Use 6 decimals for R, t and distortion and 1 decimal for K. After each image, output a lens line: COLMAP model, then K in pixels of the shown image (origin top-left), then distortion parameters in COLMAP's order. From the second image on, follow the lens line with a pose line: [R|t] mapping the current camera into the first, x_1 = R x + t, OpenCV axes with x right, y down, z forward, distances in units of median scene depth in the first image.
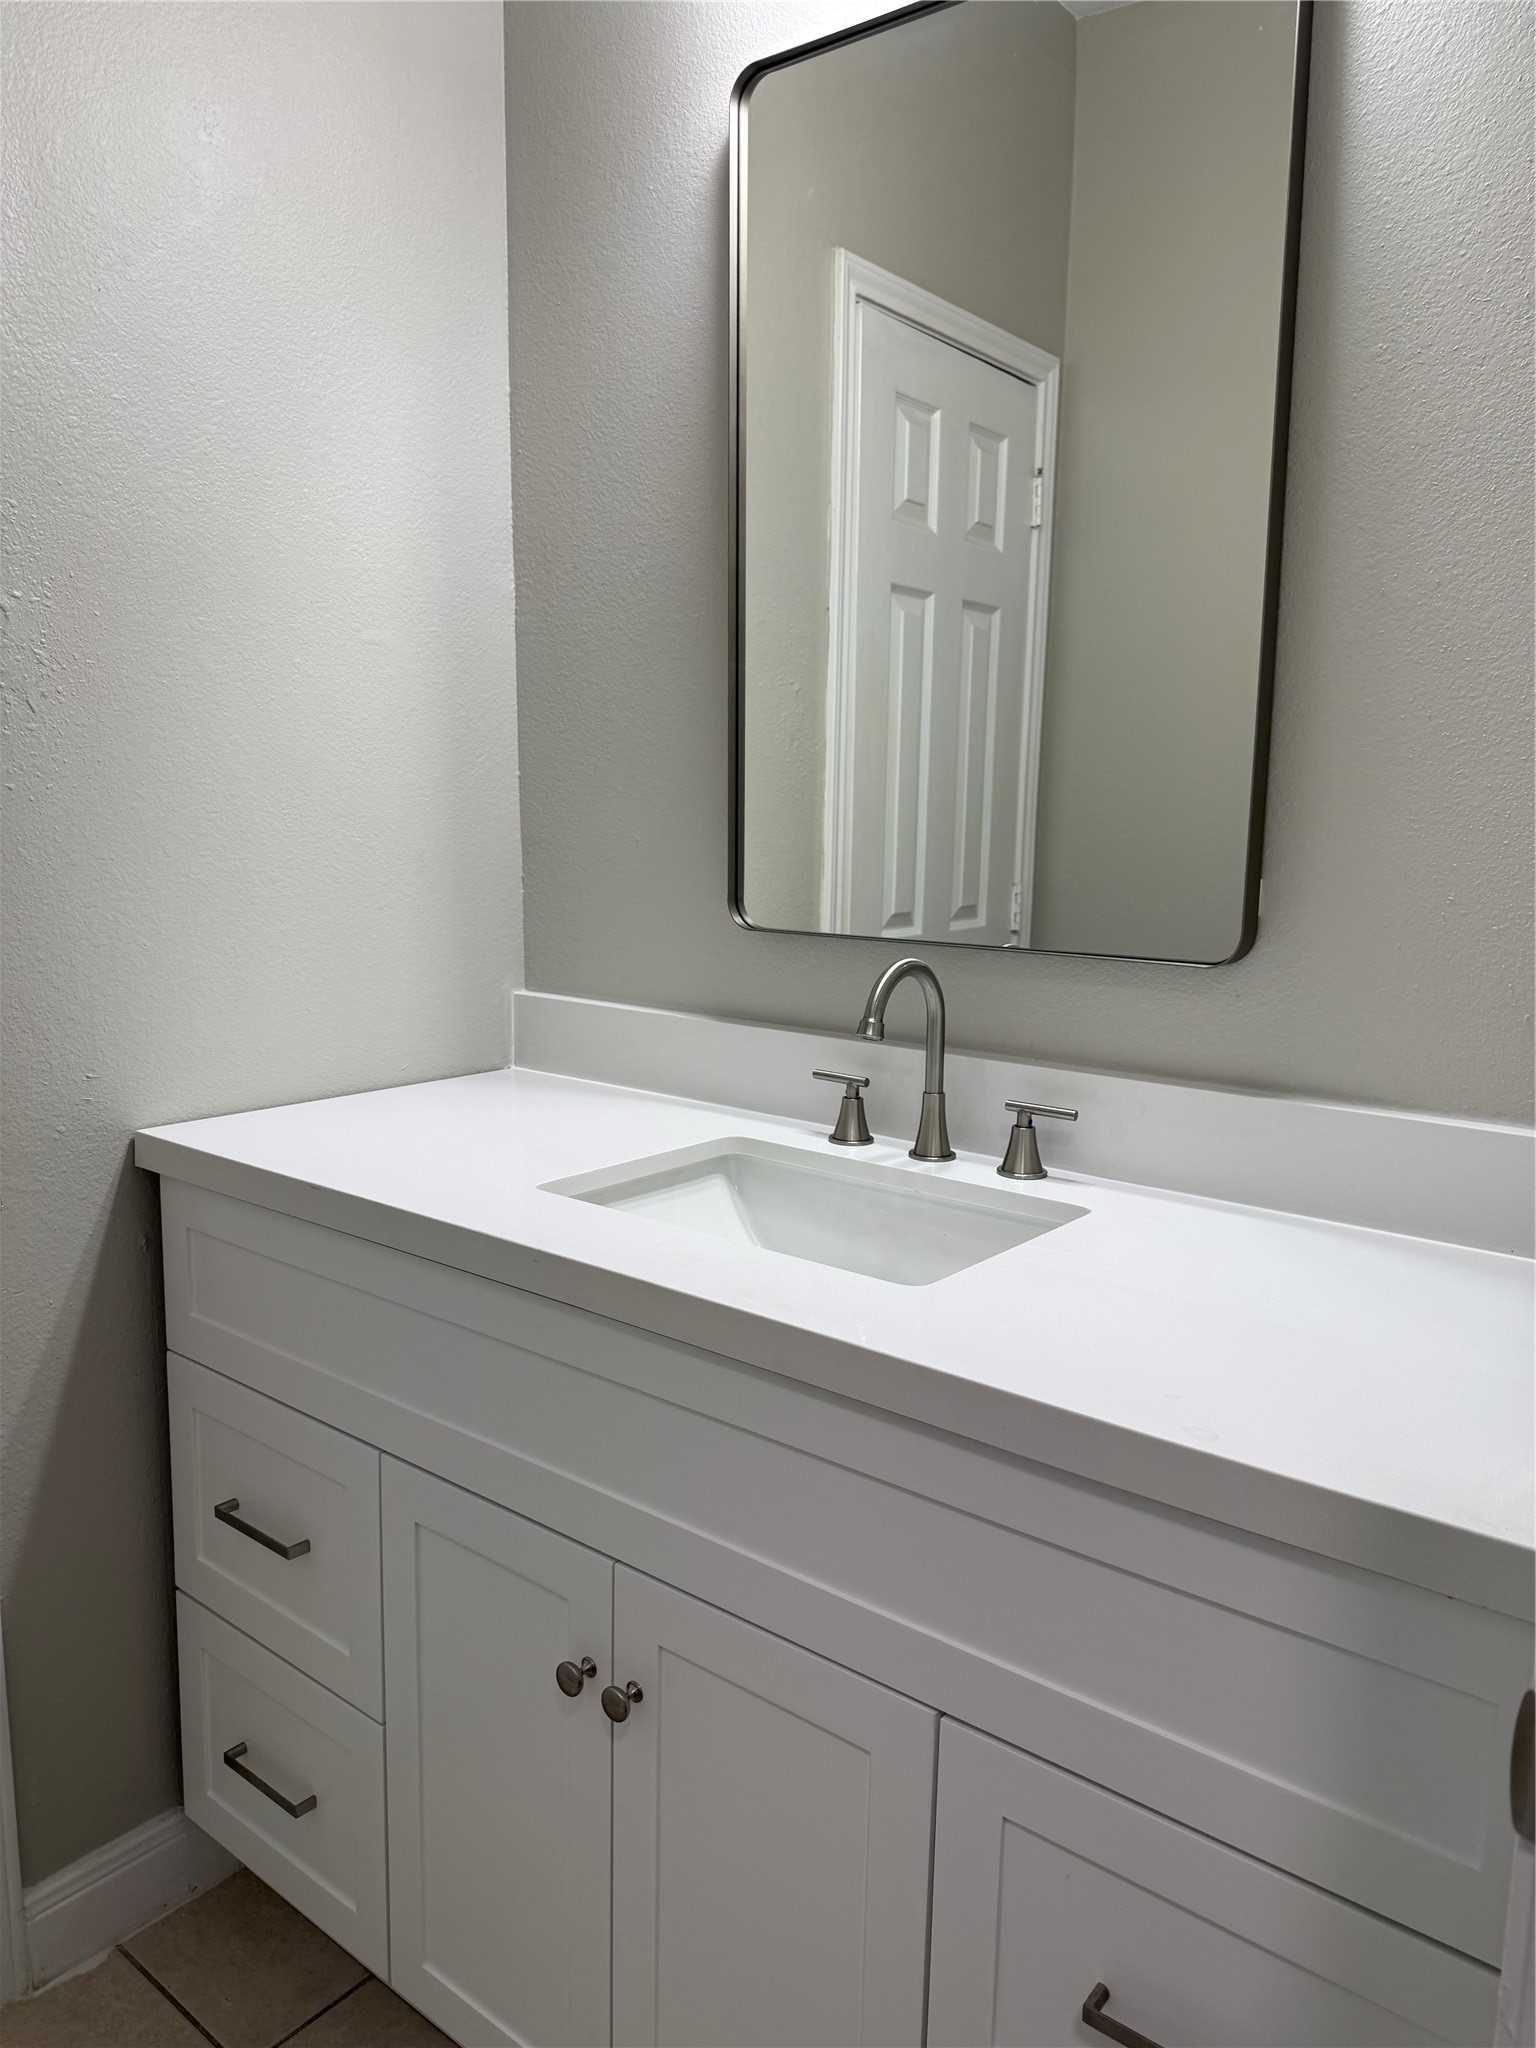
lens RADIAL K [[1459.1, 0, 768.0], [0, 1459.1, 1024.0], [0, 0, 1]] dist [0.108404, -0.080960]
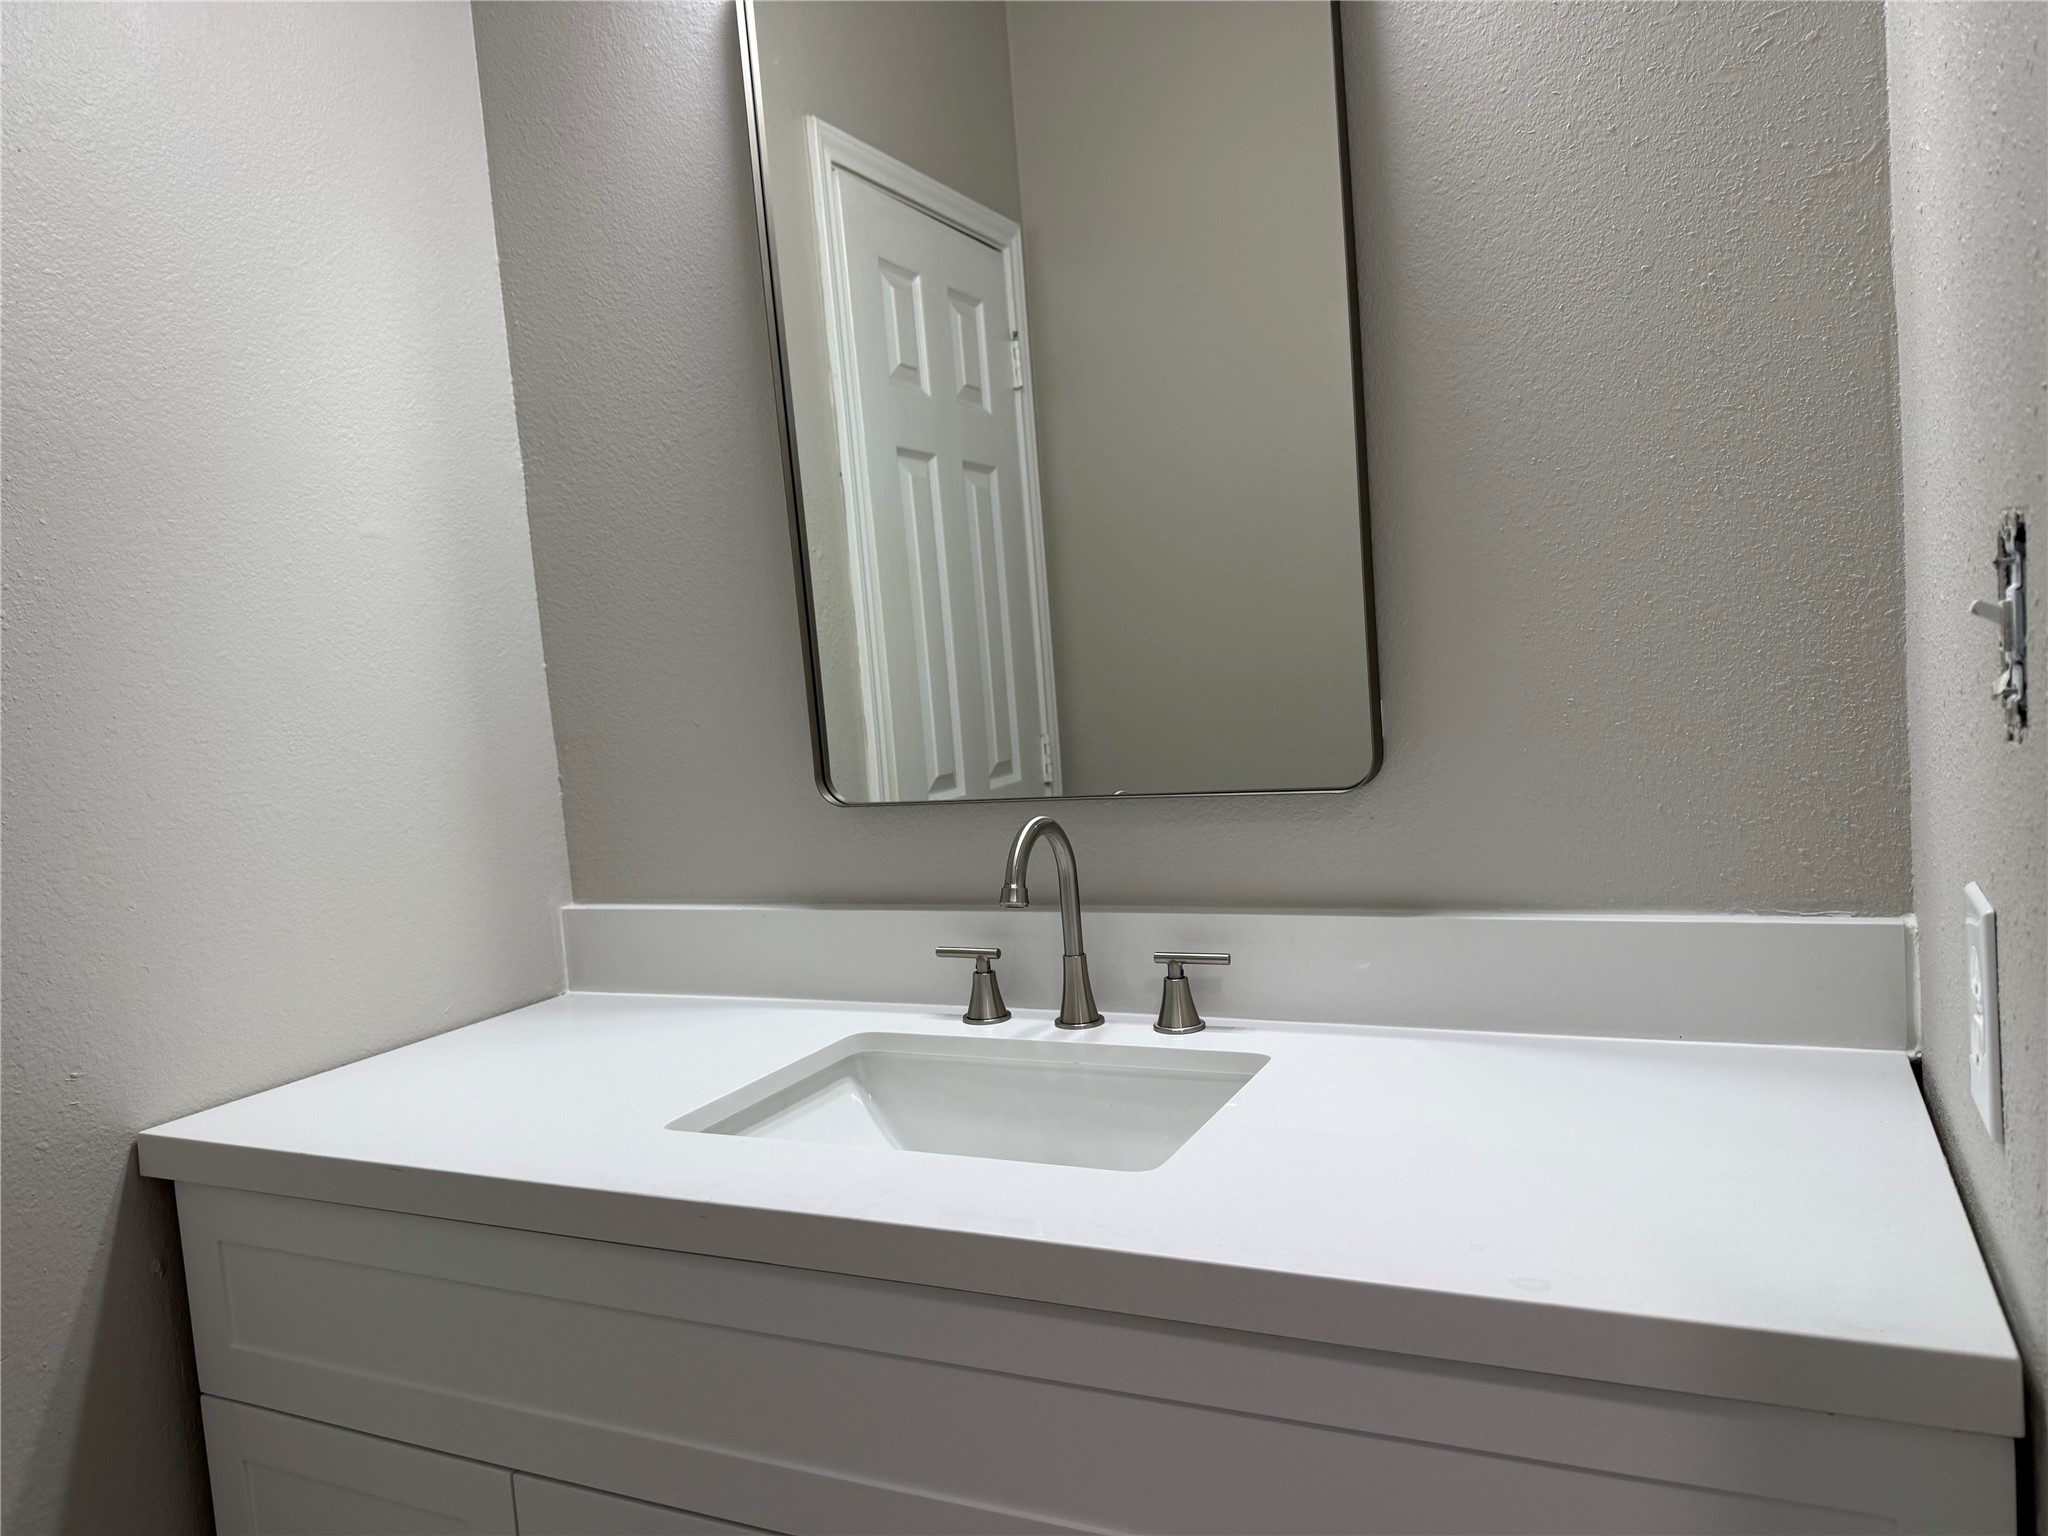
lens RADIAL K [[1447.3, 0, 1022.8], [0, 1447.3, 790.3], [0, 0, 1]] dist [0.079169, -0.046747]
pose [[0.971357, -0.109081, 0.211108, -0.100819], [0.123363, 0.990799, -0.055669, -0.010155], [-0.203093, 0.080117, 0.975876, 0.080190]]
